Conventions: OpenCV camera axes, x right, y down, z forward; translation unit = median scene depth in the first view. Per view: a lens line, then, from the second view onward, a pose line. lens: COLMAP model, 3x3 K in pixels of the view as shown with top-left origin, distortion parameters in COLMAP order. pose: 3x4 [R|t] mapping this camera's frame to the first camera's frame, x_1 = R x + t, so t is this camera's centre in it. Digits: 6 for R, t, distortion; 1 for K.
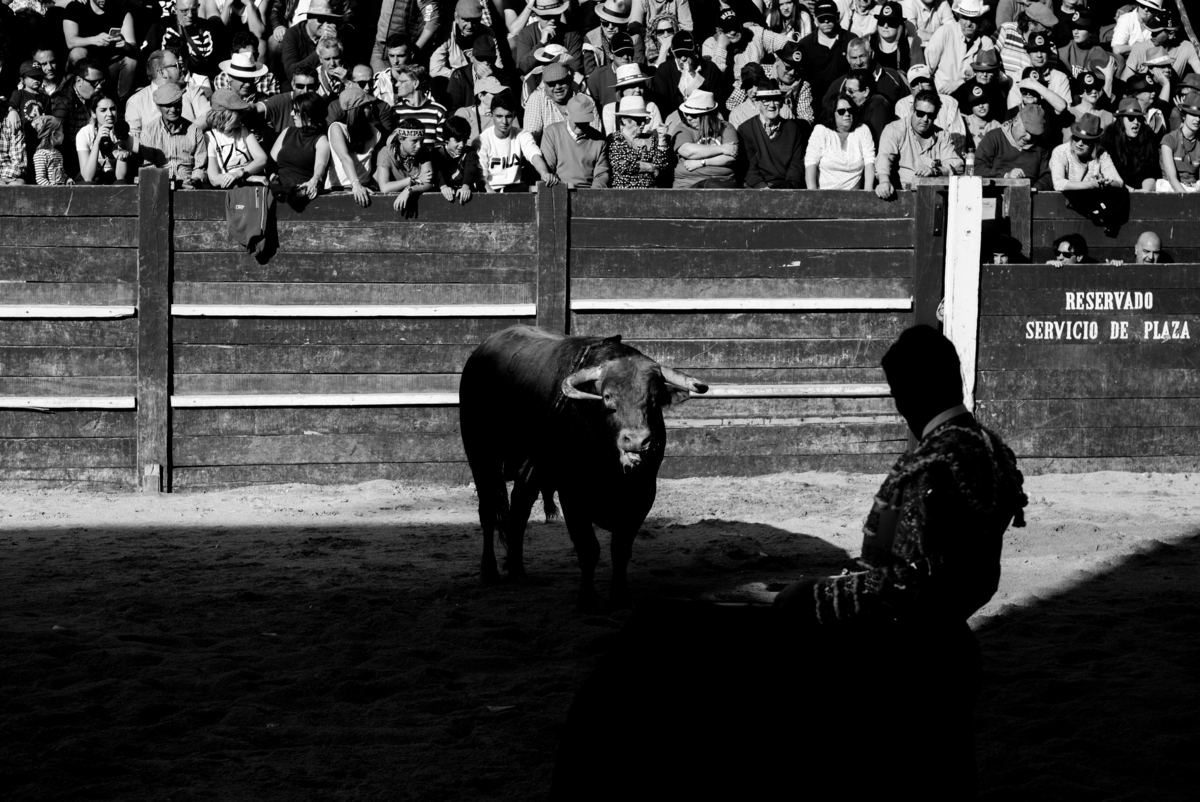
lens RADIAL K [[2905.8, 0, 595.0], [0, 2905.8, 401.8], [0, 0, 1]] dist [0.051004, 0.000000]
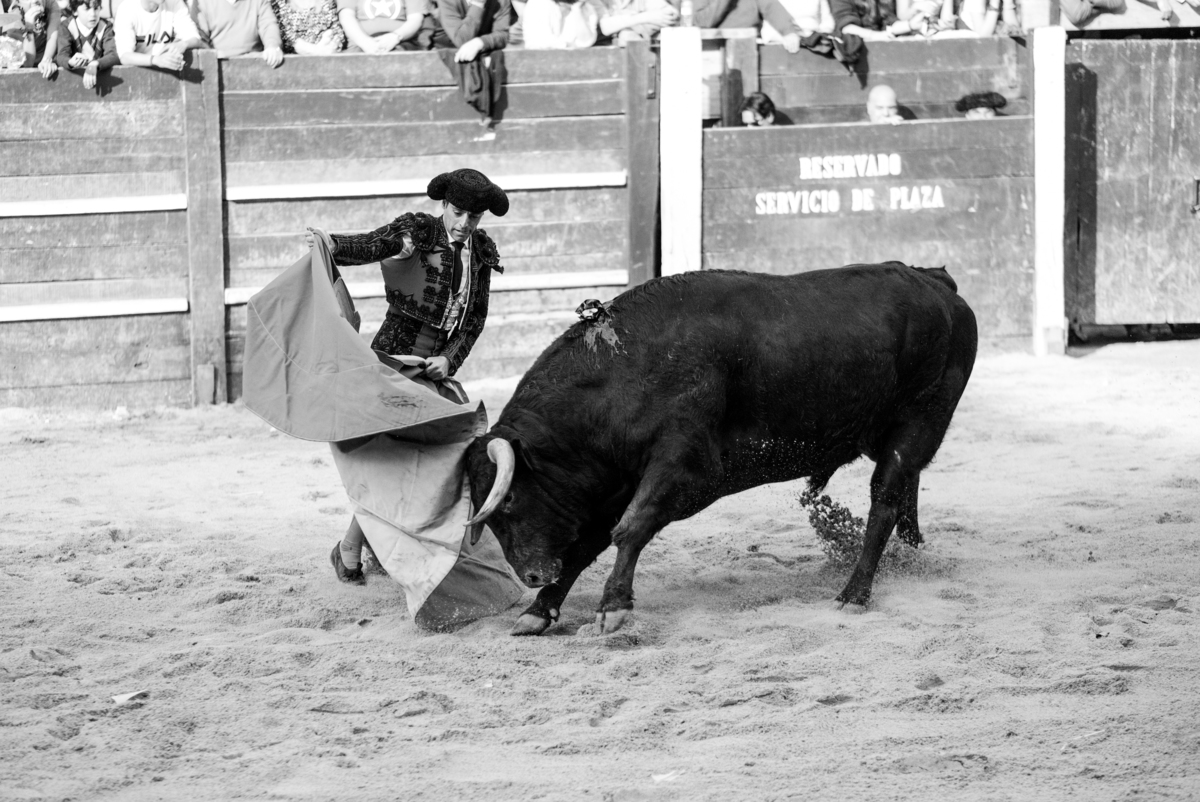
lens RADIAL K [[2905.8, 0, 600.7], [0, 2905.8, 399.5], [0, 0, 1]] dist [0.051004, 0.000000]
pose [[0.996214, -0.043241, 0.075423, 0.033841], [0.039910, 0.998183, 0.045133, -0.007354], [-0.077237, -0.041952, 0.996130, 0.136893]]
